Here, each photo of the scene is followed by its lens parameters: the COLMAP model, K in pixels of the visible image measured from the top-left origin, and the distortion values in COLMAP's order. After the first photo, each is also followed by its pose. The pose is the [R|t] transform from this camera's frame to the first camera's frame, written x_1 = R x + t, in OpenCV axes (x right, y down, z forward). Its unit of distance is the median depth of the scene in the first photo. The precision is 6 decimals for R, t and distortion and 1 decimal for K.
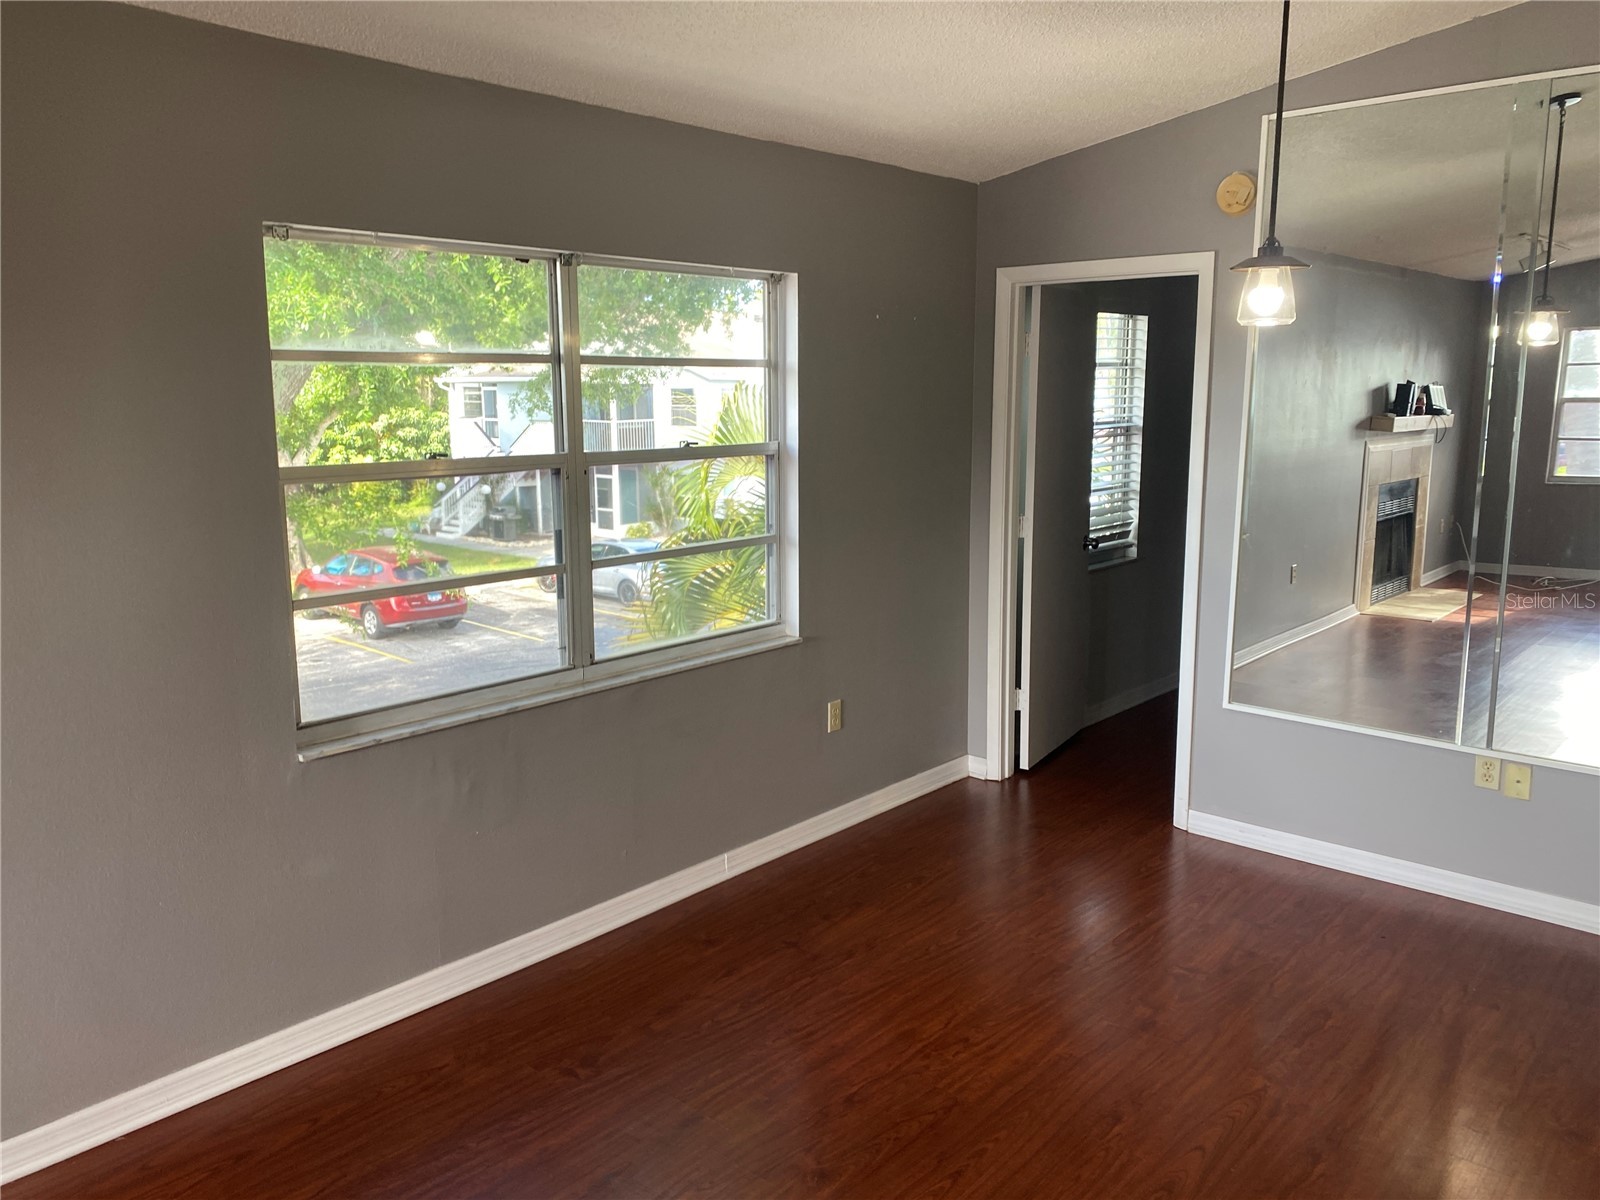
lens RADIAL K [[1228.9, 0, 786.3], [0, 1228.9, 590.1], [0, 0, 1]] dist [0.105410, -0.217940]
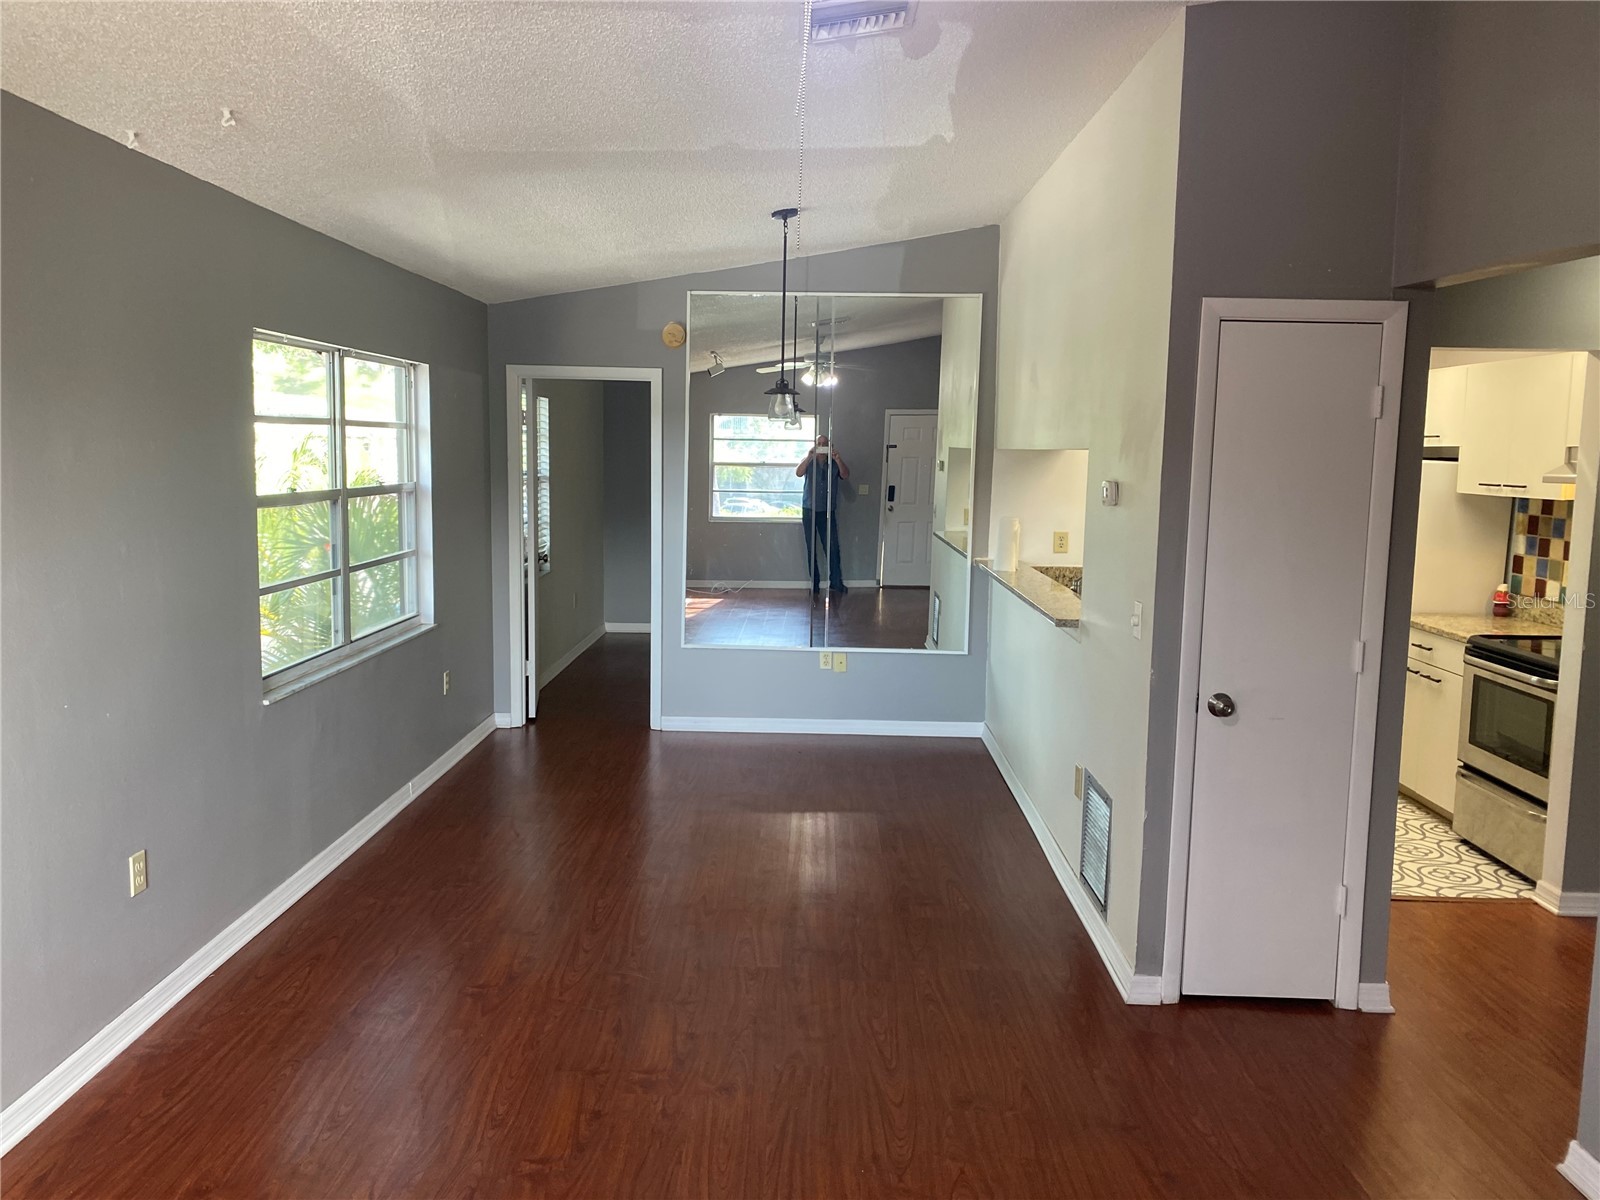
lens RADIAL K [[1219.6, 0, 809.1], [0, 1219.6, 597.8], [0, 0, 1]] dist [0.029946, -0.005913]
pose [[0.748659, -0.062202, 0.660031, -0.525331], [0.089403, 0.995967, -0.007547, 0.052229], [-0.656899, 0.064659, 0.751201, -0.282870]]
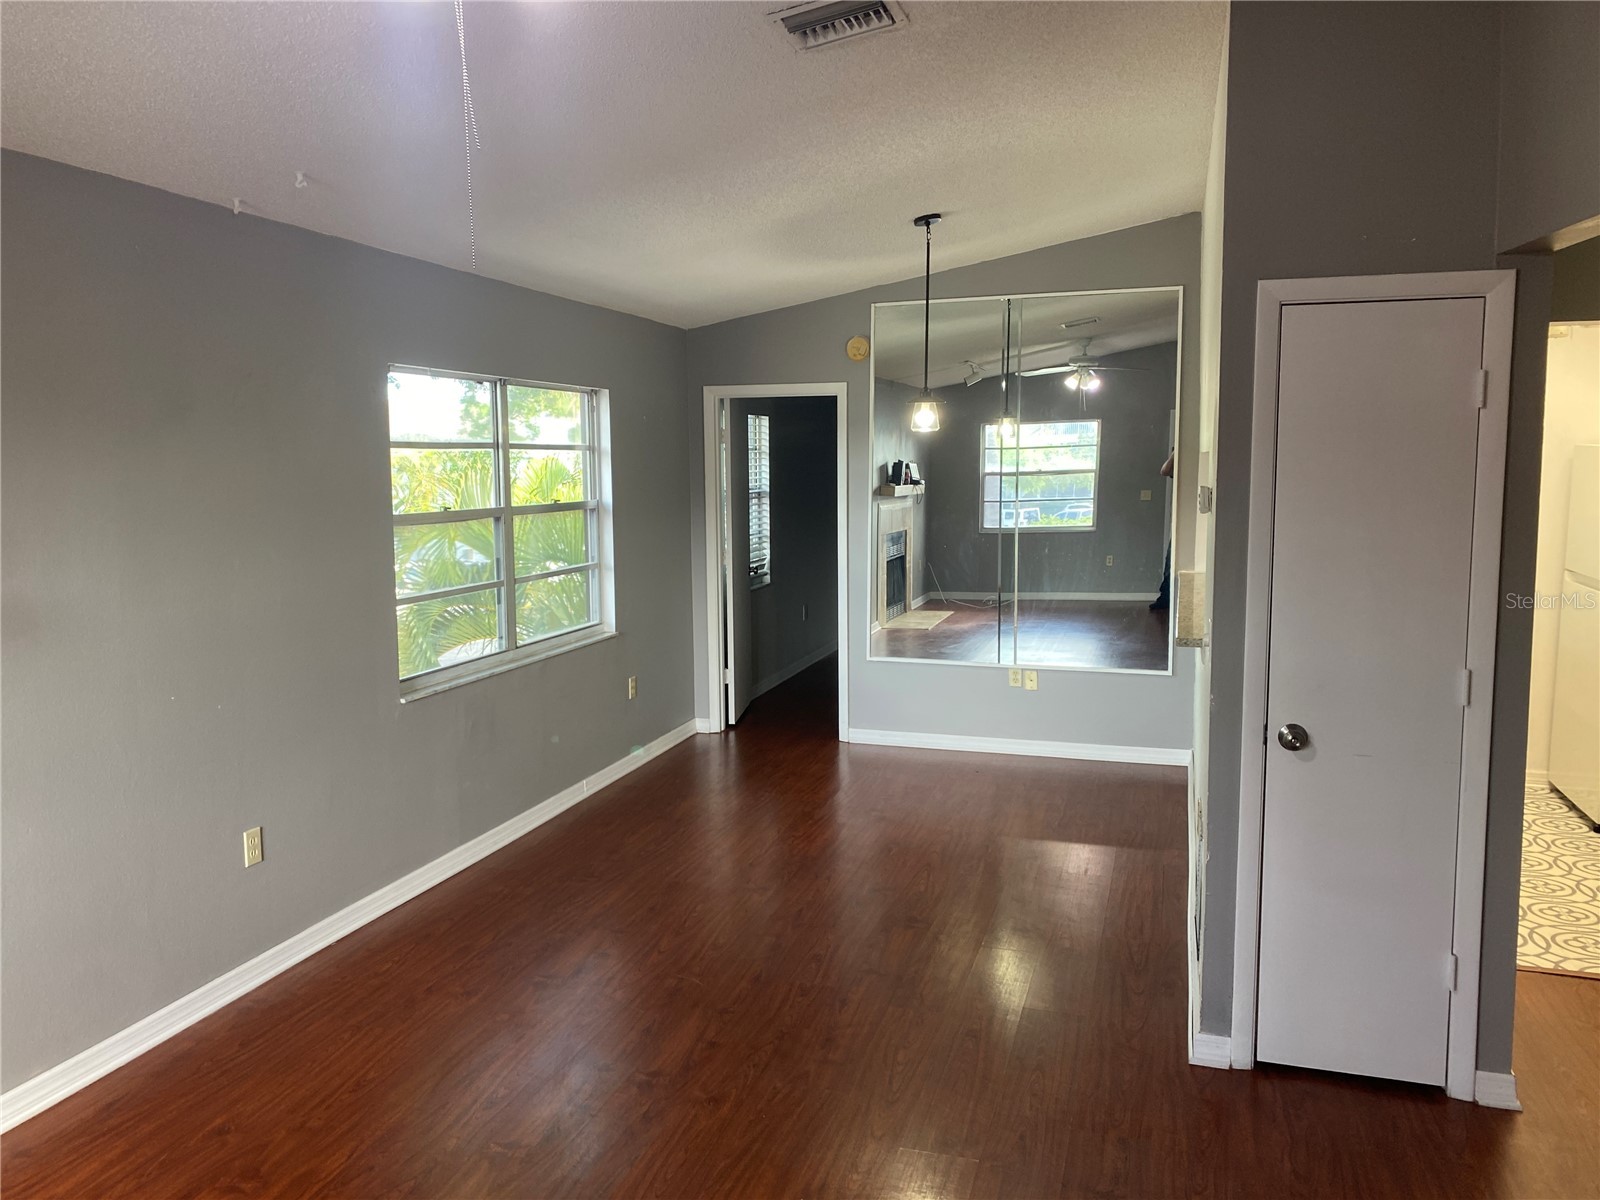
lens RADIAL K [[1225.3, 0, 800.0], [0, 1225.3, 600.0], [0, 0, 1]] dist [0.113769, -0.138959]
pose [[0.906109, -0.051199, 0.419935, -0.366719], [0.074275, 0.996484, -0.038772, 0.066652], [-0.416474, 0.066322, 0.906725, -0.388871]]
